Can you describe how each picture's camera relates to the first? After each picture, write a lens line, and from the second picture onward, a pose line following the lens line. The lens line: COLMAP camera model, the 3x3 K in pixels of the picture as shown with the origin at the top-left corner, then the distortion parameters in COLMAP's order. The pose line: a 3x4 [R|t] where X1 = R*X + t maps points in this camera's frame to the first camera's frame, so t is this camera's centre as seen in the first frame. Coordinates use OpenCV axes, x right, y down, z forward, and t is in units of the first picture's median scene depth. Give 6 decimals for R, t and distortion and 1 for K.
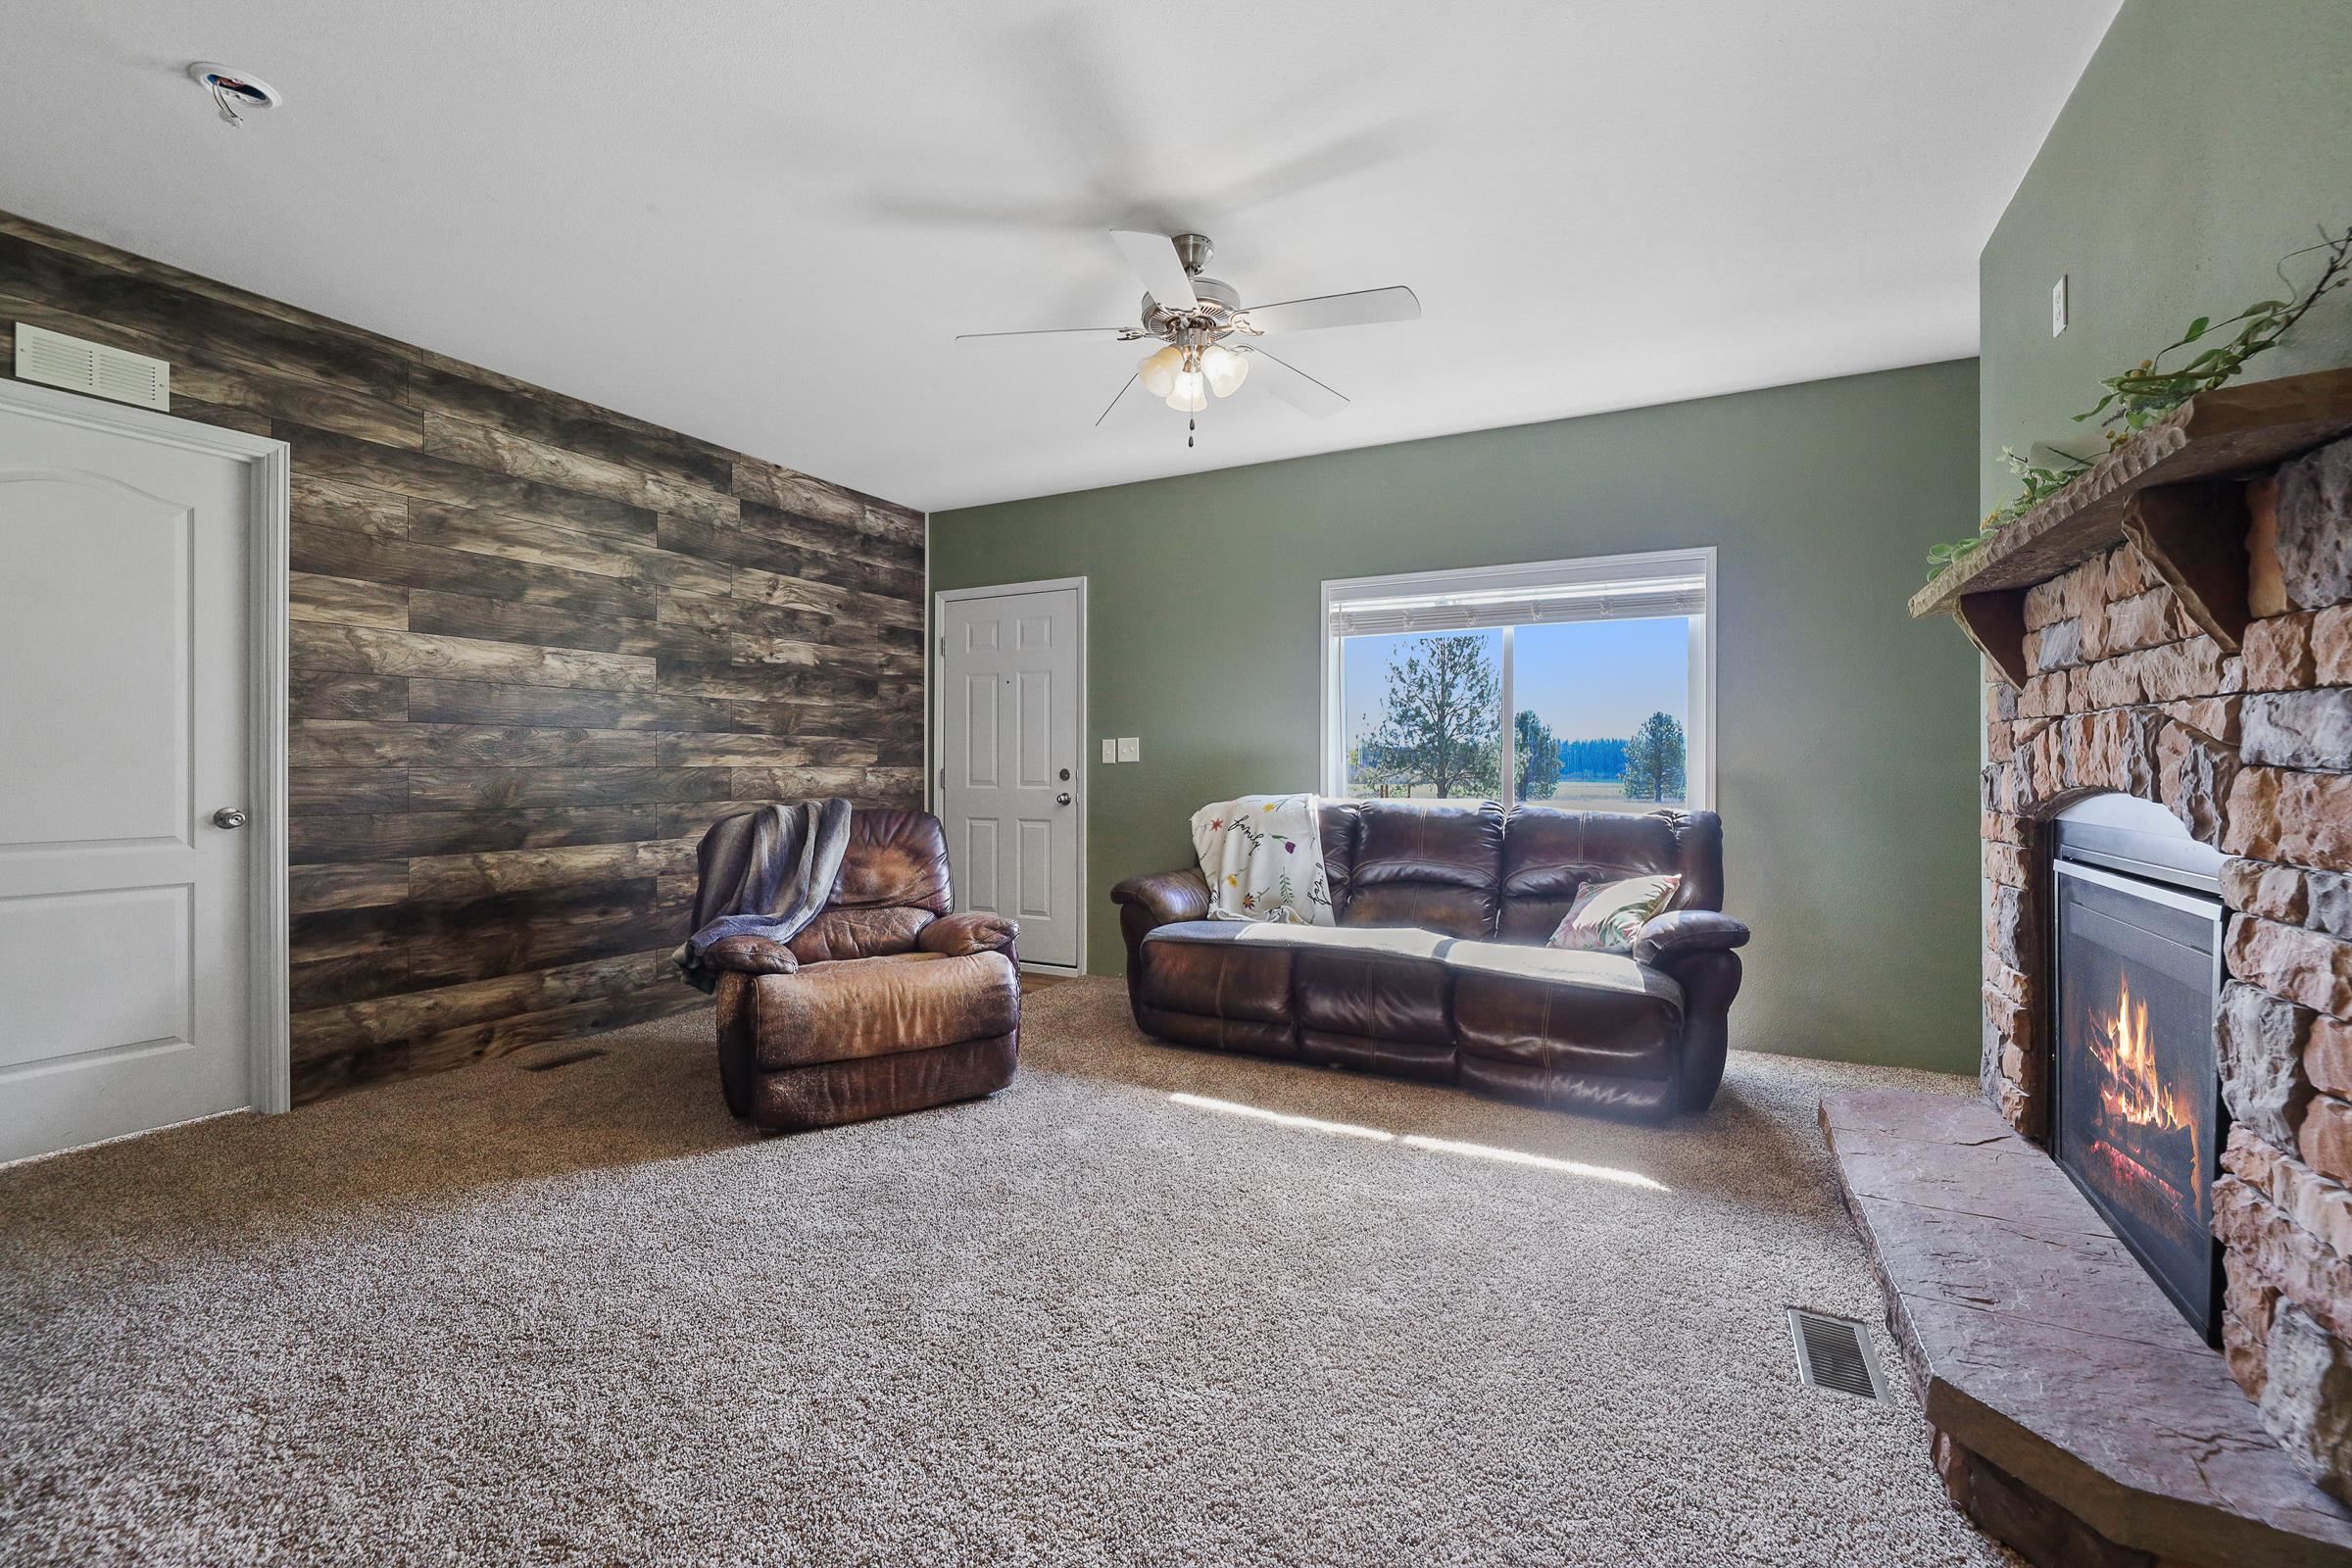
lens RADIAL K [[981.7, 0, 1184.7], [0, 981.7, 769.5], [0, 0, 1]] dist [-0.000793, -0.000164]
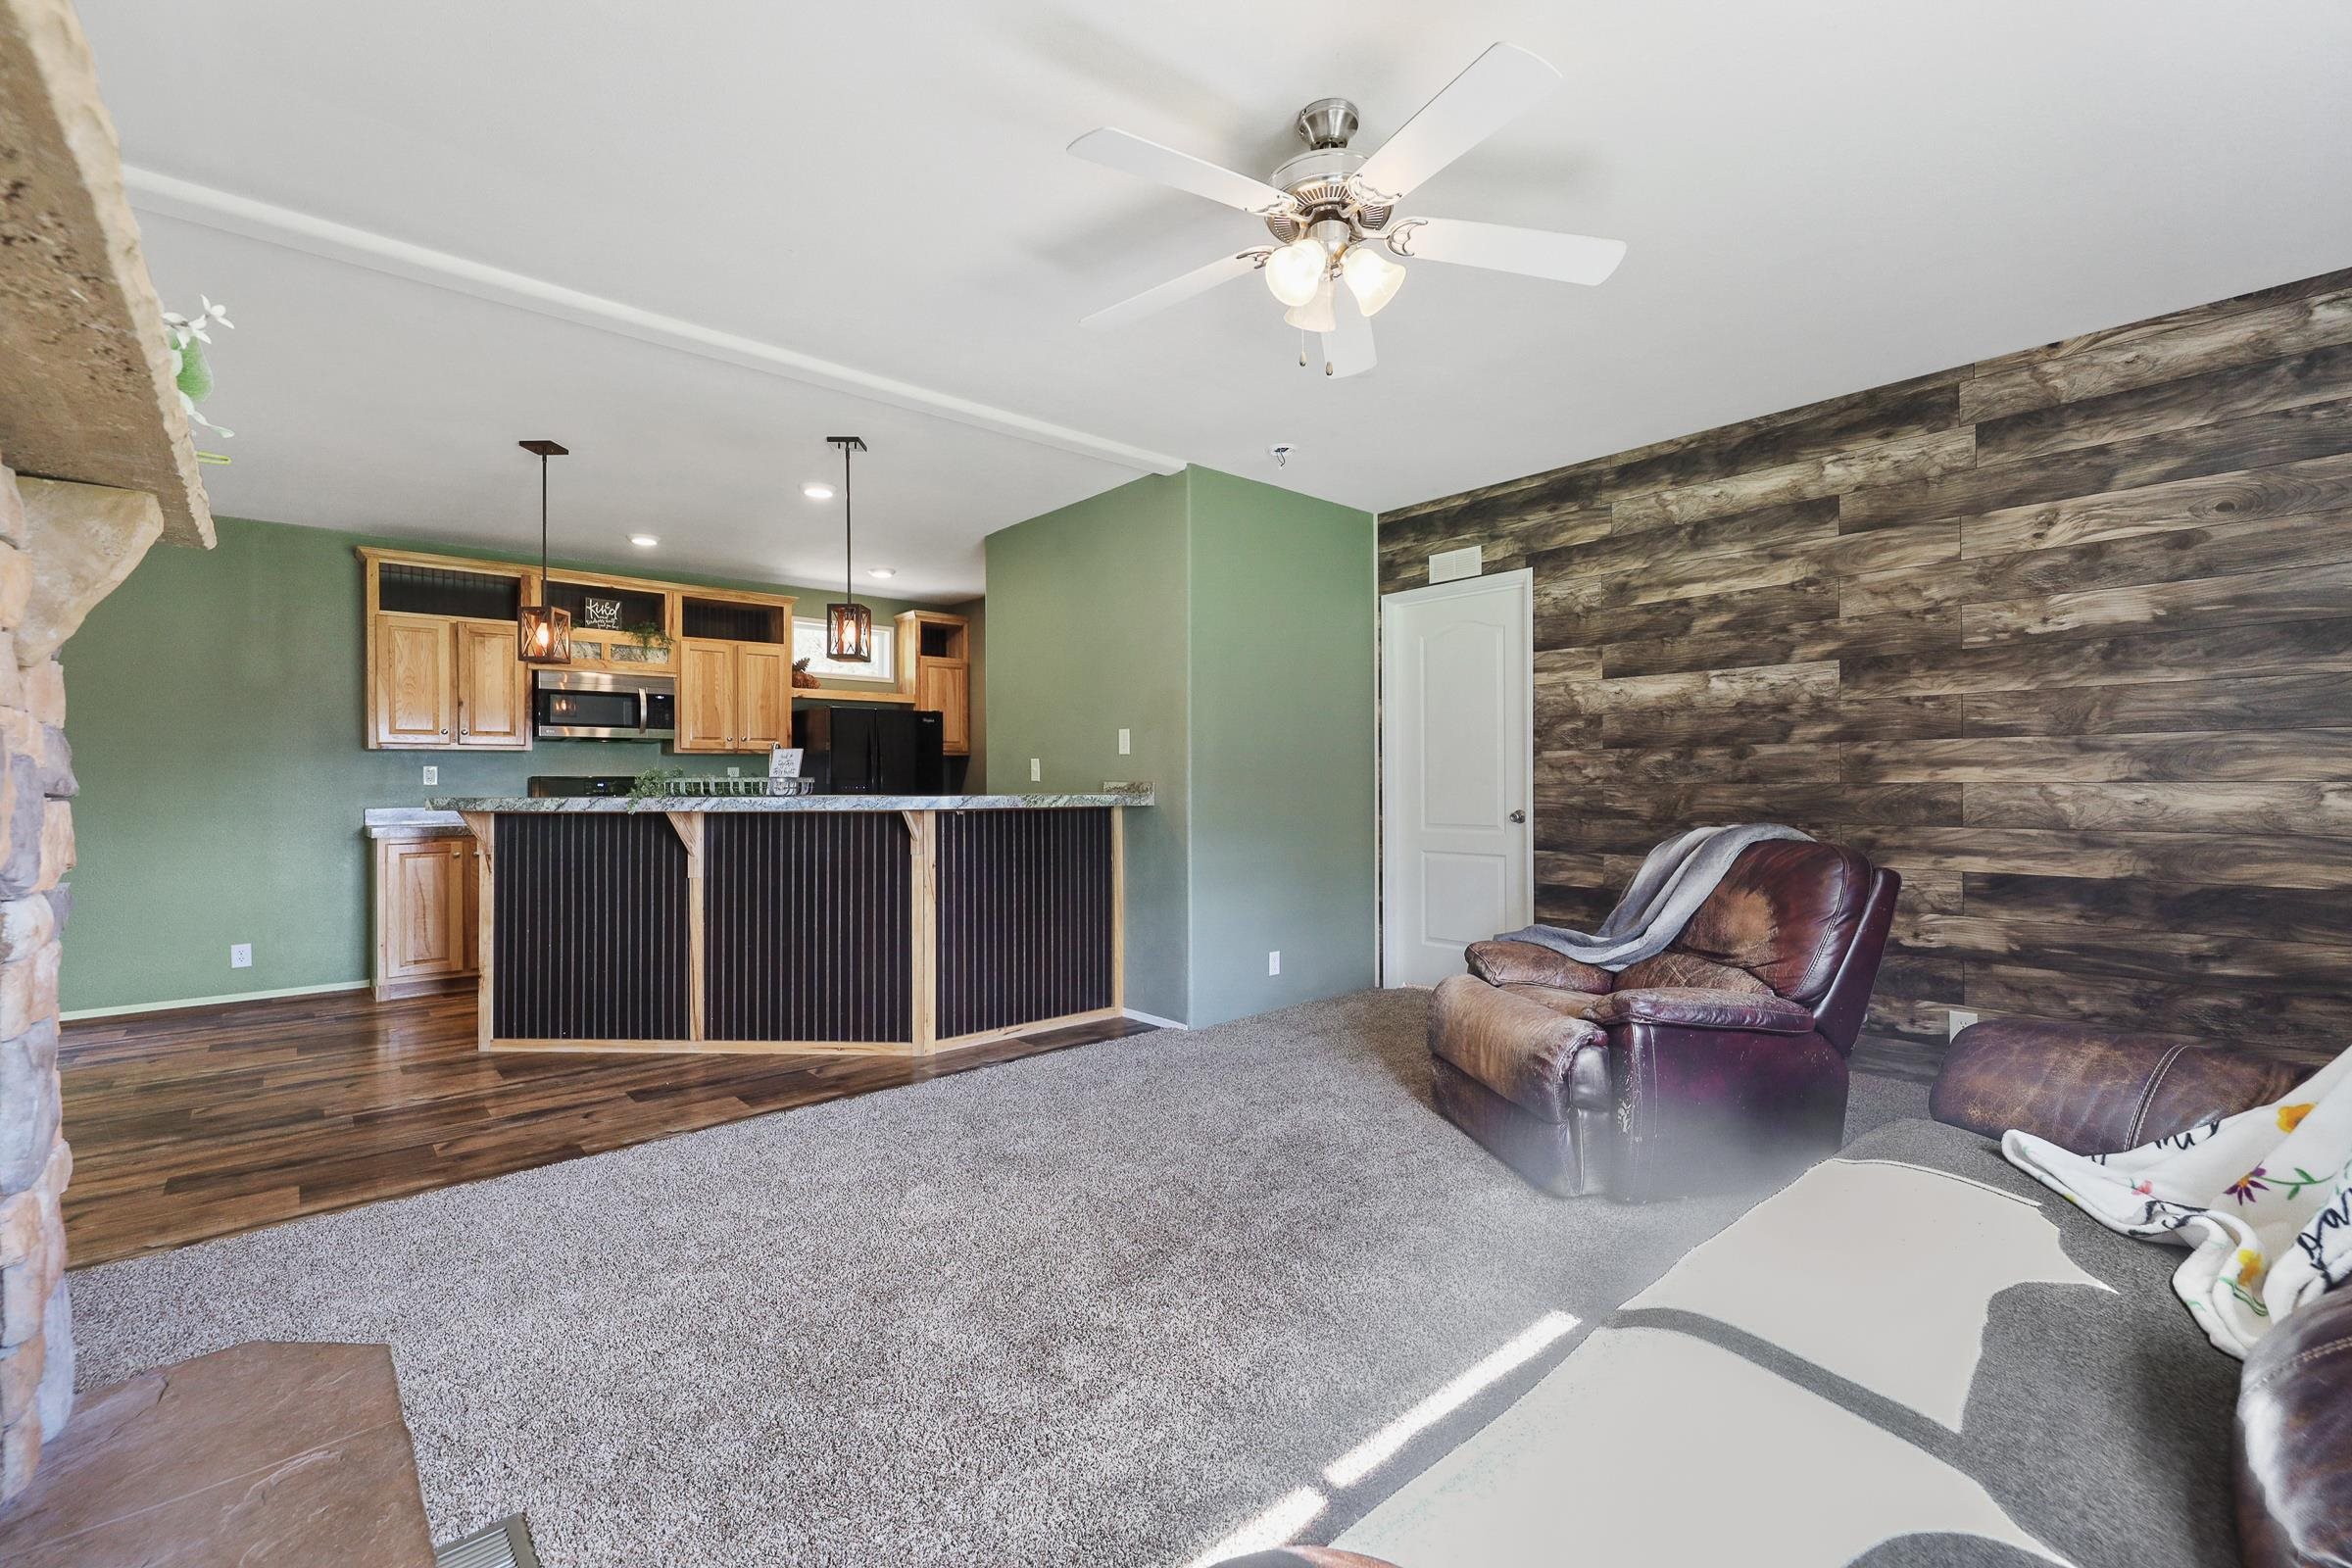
lens RADIAL K [[981.7, 0, 1184.7], [0, 981.7, 769.5], [0, 0, 1]] dist [-0.000793, -0.000164]
pose [[-0.350986, -0.008261, -0.936344, 0.490459], [0.004710, 0.999933, -0.010588, -0.008172], [0.936369, -0.008127, -0.350923, 0.748537]]
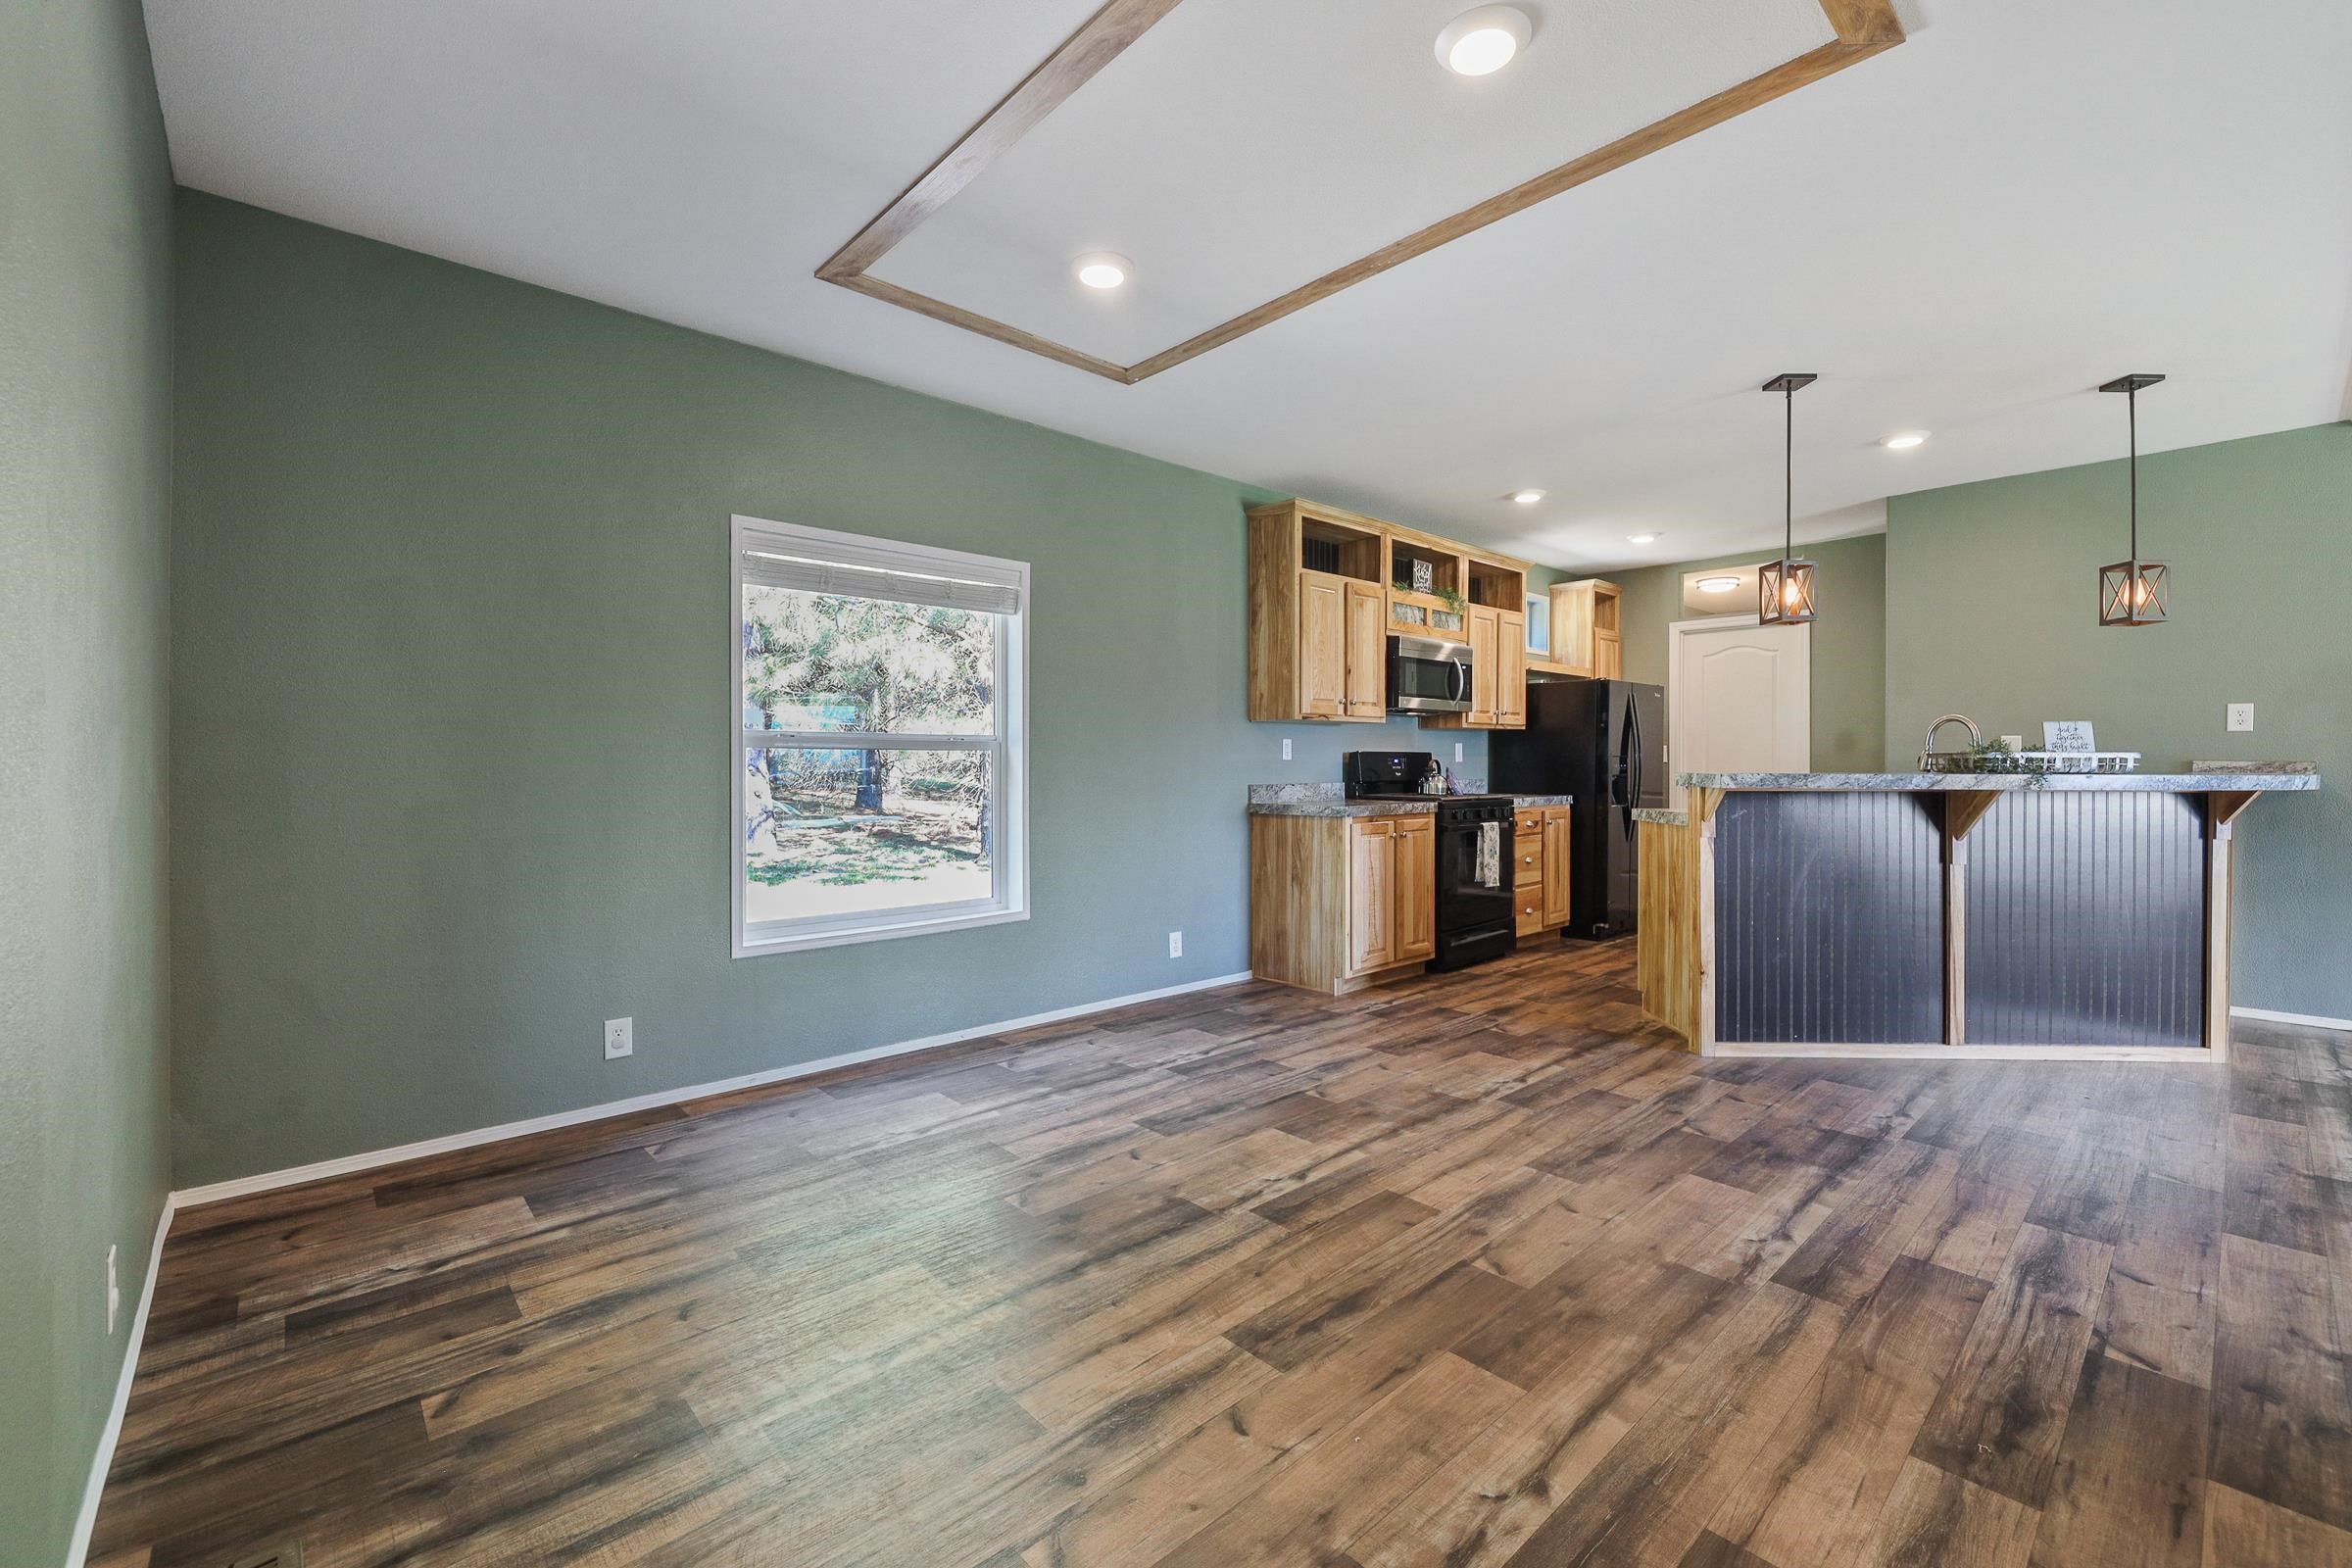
lens RADIAL K [[981.7, 0, 1184.7], [0, 981.7, 769.5], [0, 0, 1]] dist [-0.000793, -0.000164]
pose [[-0.337516, 0.005682, -0.941303, 0.800776], [-0.002489, 0.999973, 0.006929, -0.002640], [0.941317, 0.004681, -0.337492, -0.405324]]
